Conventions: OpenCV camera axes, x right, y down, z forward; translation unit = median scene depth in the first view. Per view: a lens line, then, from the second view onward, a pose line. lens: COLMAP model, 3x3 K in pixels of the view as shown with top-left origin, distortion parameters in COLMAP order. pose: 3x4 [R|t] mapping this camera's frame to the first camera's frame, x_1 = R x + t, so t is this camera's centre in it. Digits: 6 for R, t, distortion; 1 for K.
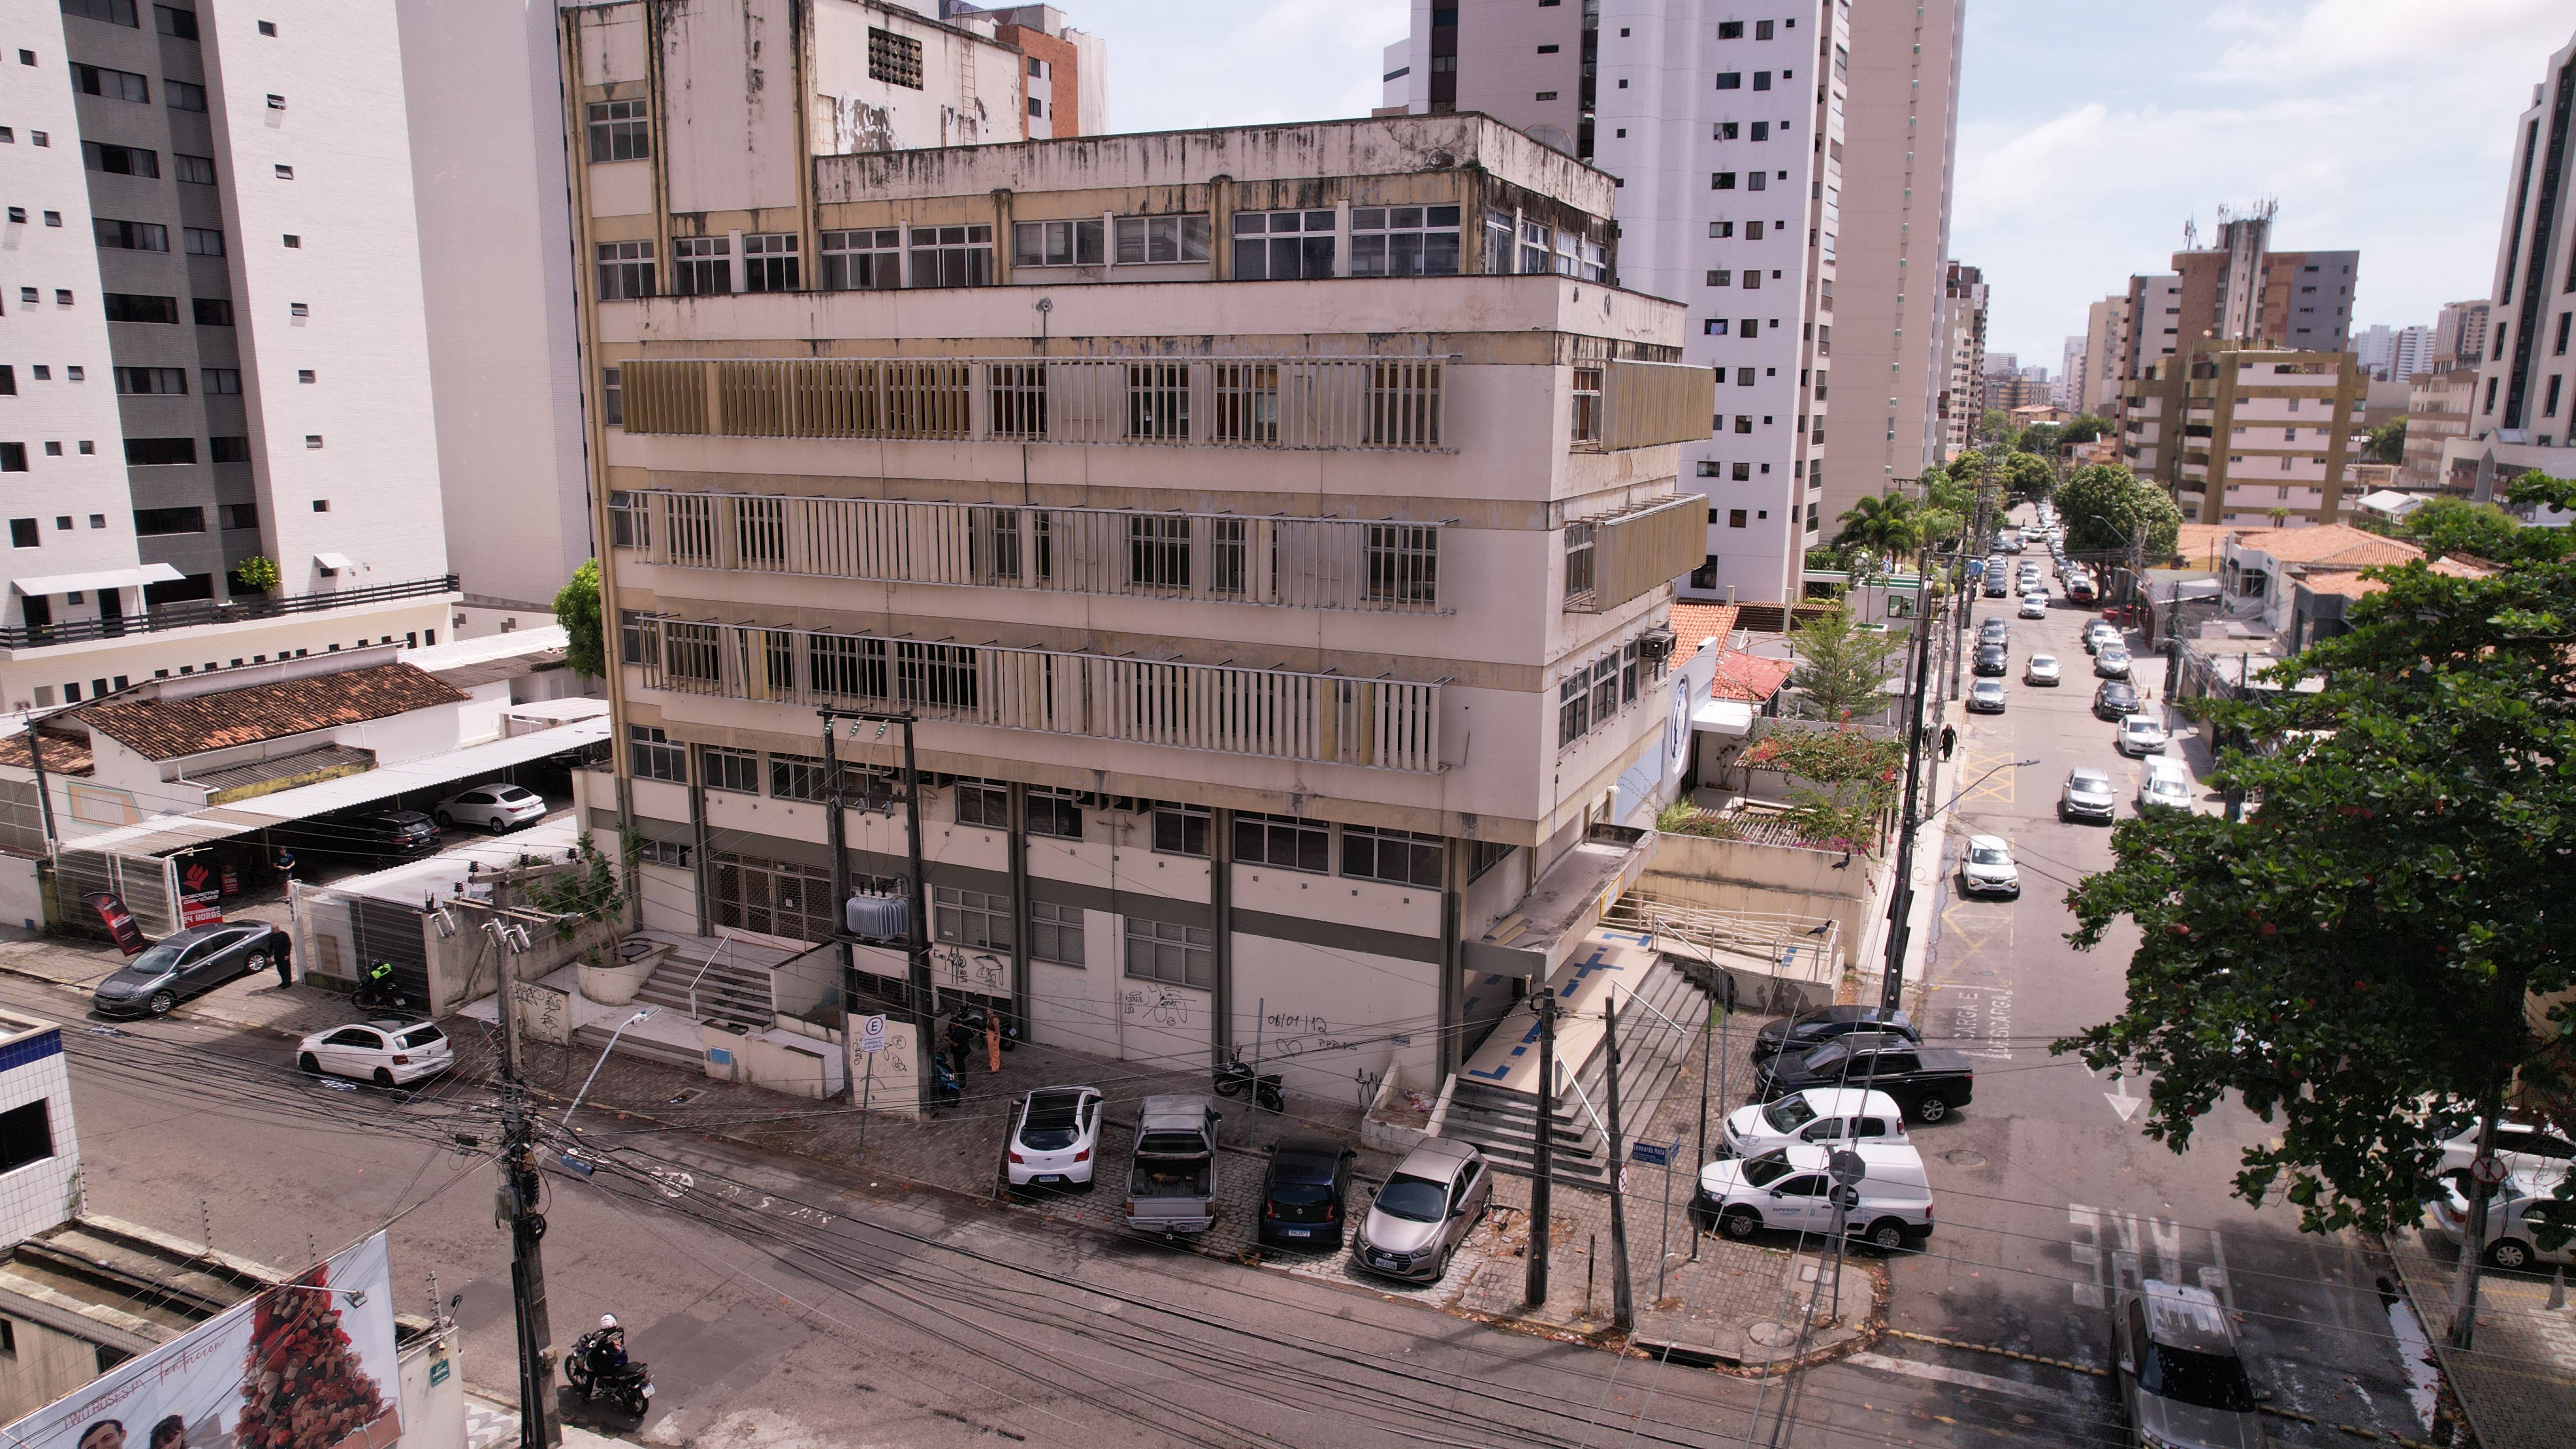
lens RADIAL K [[1647.1, 0, 1291.4], [0, 1647.1, 724.5], [0, 0, 1]] dist [-0.083407, 0.080766]
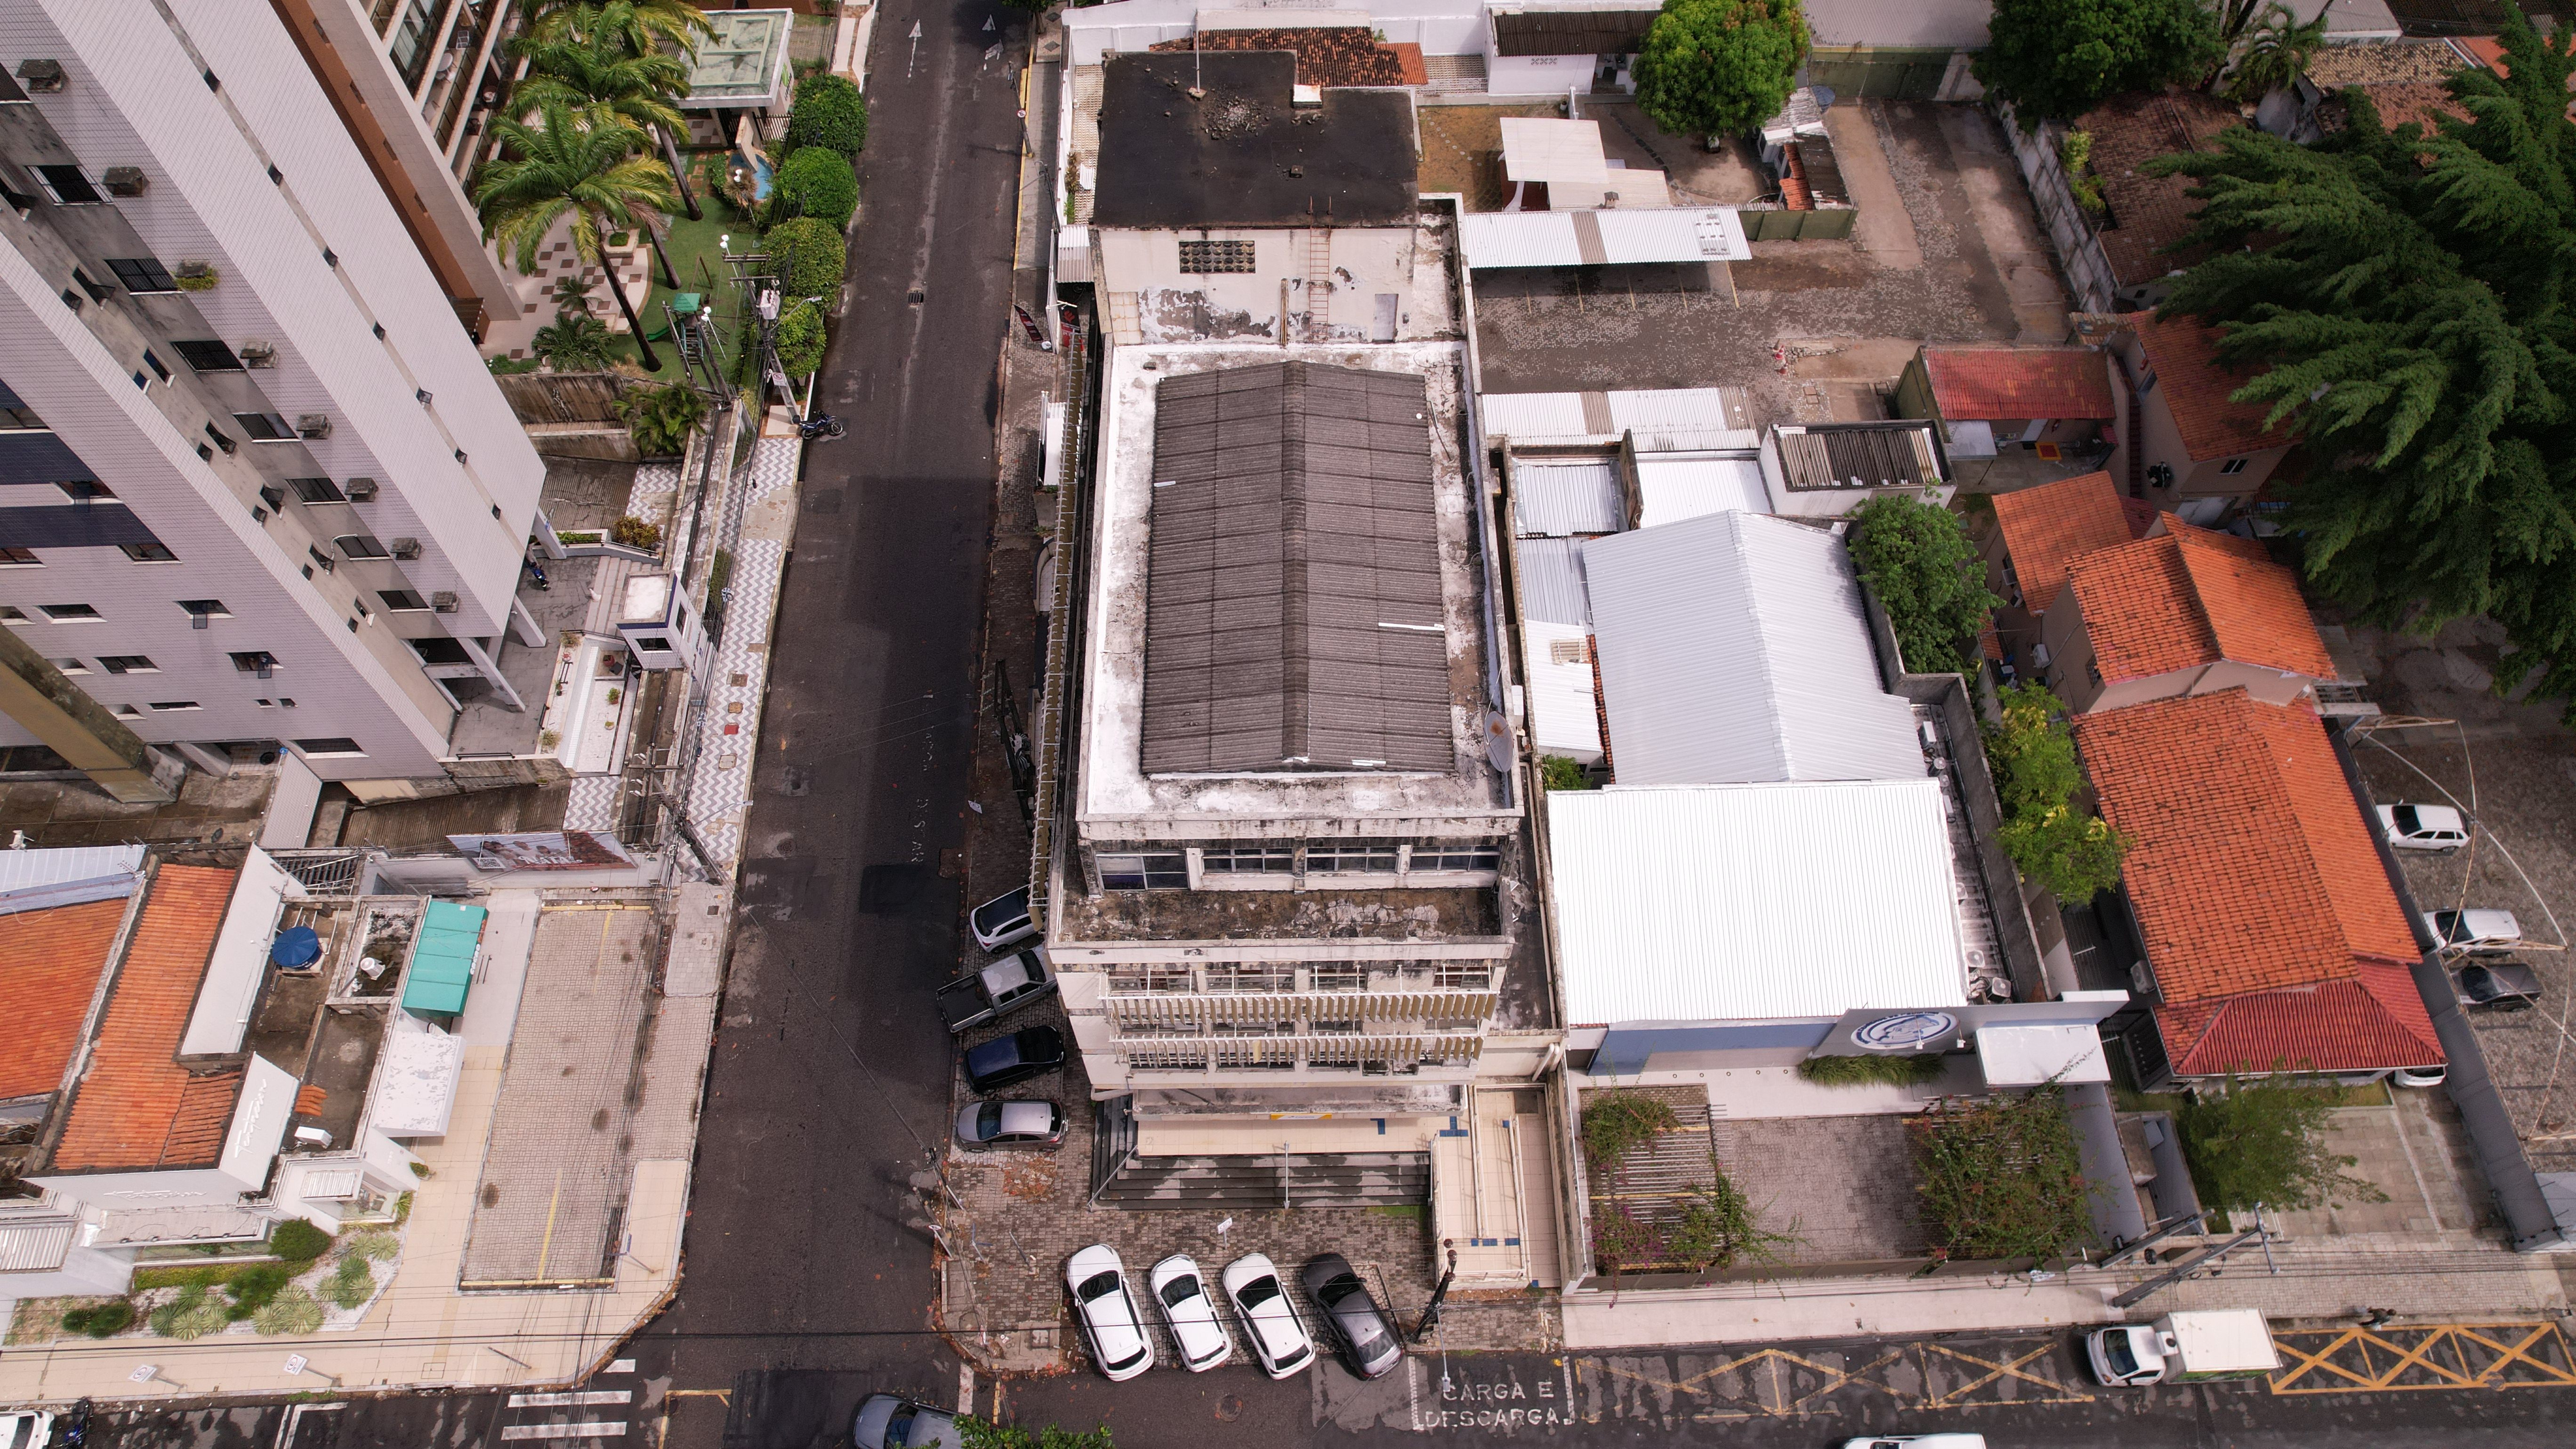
lens RADIAL K [[1647.0, 0, 1292.5], [0, 1647.0, 725.8], [0, 0, 1]] dist [-0.083106, 0.073339]
pose [[0.429726, 0.768517, -0.474043, 0.565615], [-0.179961, 0.587349, 0.789072, -1.120186], [0.884844, -0.253776, 0.390703, 0.516498]]
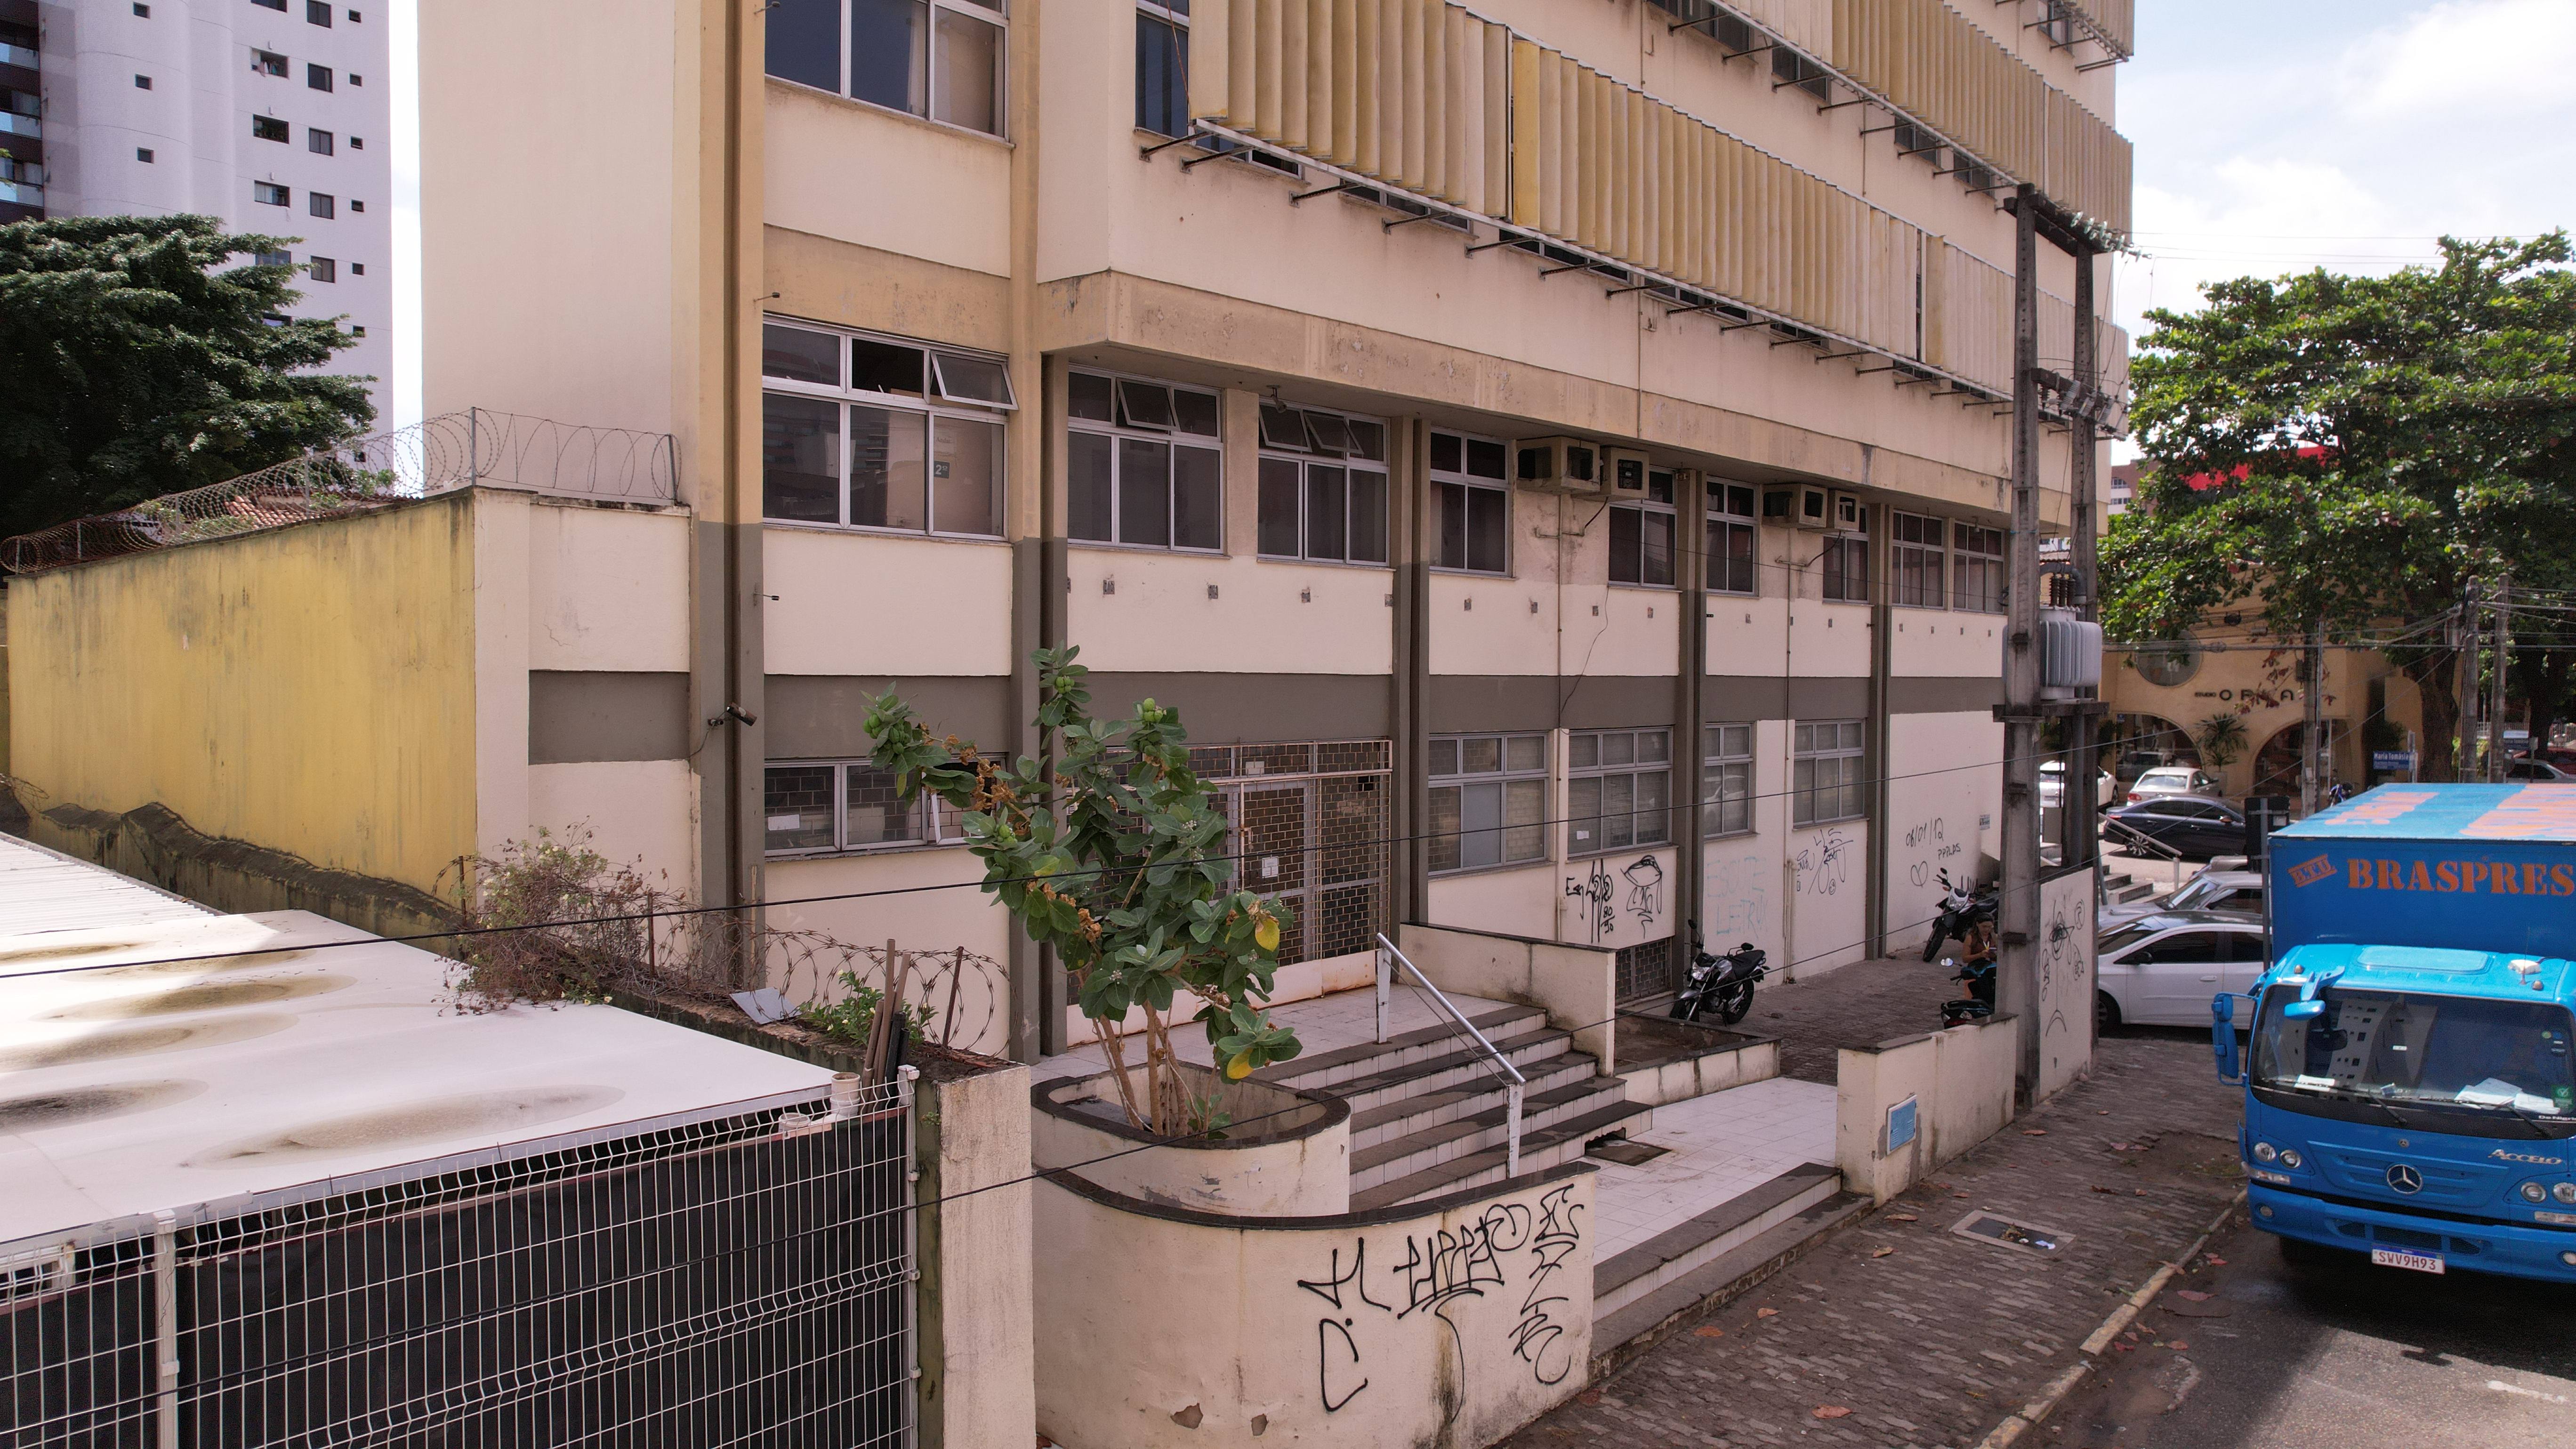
lens RADIAL K [[1647.0, 0, 1292.5], [0, 1647.0, 725.8], [0, 0, 1]] dist [-0.083106, 0.073339]
pose [[0.326842, -0.038062, 0.944312, -0.674219], [0.191334, 0.981162, -0.026677, 0.094018], [-0.925508, 0.189398, 0.327968, 0.917206]]
